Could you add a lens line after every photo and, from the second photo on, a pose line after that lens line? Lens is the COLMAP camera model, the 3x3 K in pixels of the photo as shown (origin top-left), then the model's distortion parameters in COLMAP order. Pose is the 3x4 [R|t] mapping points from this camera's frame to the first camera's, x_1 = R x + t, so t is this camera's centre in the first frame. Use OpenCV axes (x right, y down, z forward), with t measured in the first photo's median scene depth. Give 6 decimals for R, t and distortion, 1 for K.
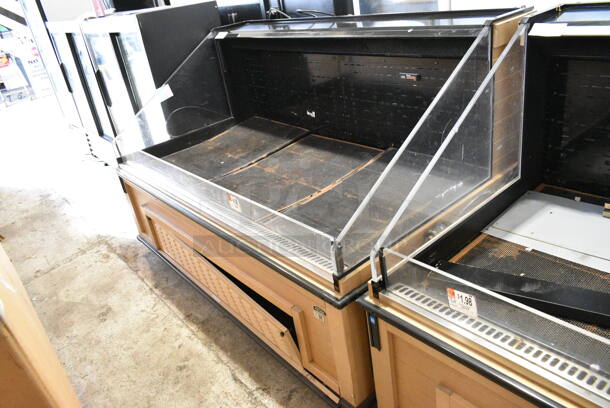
lens RADIAL K [[461.3, 0, 307.1], [0, 461.3, 200.9], [0, 0, 1]] dist [-0.007444, 0.003660]
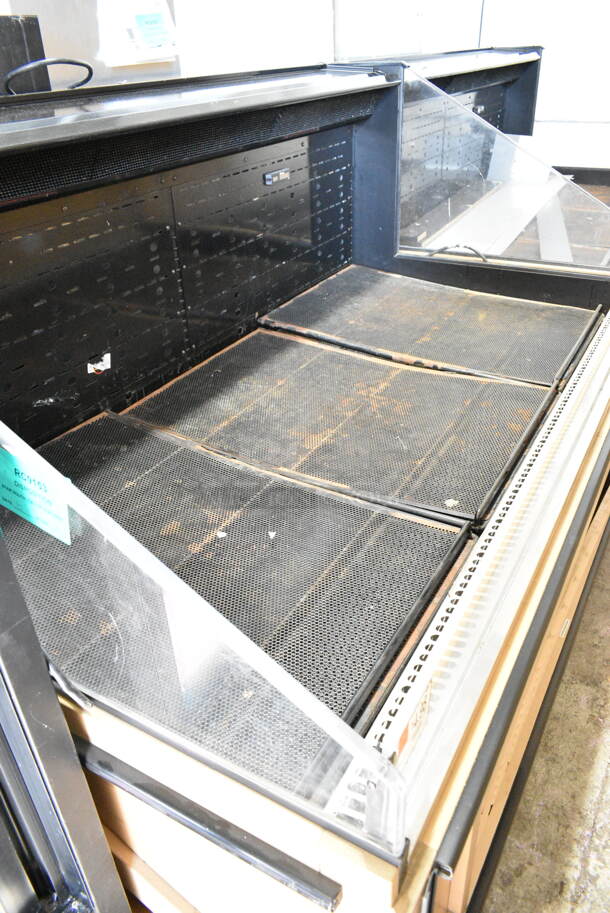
lens RADIAL K [[690.5, 0, 305.9], [0, 690.5, 446.5], [0, 0, 1]] dist [-0.007444, 0.003660]
pose [[-0.315890, -0.337507, 0.886737, -0.788401], [0.503764, 0.732313, 0.458191, -0.441968], [-0.804012, 0.591444, -0.061307, 1.339034]]
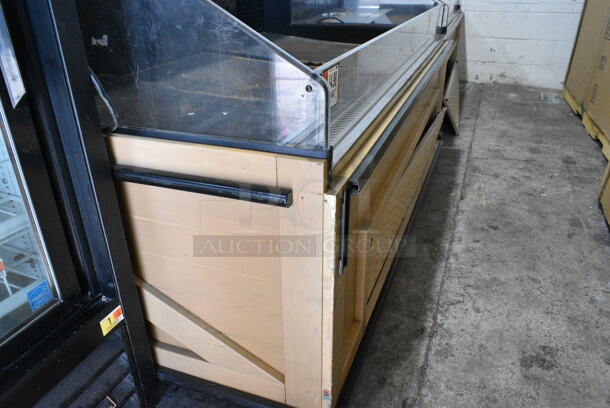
lens RADIAL K [[461.3, 0, 307.1], [0, 461.3, 200.9], [0, 0, 1]] dist [-0.007444, 0.003660]
pose [[-0.474415, -0.246592, 0.845058, -0.875962], [0.464377, 0.745426, 0.478220, -0.277031], [-0.747853, 0.619300, -0.239129, 1.516240]]
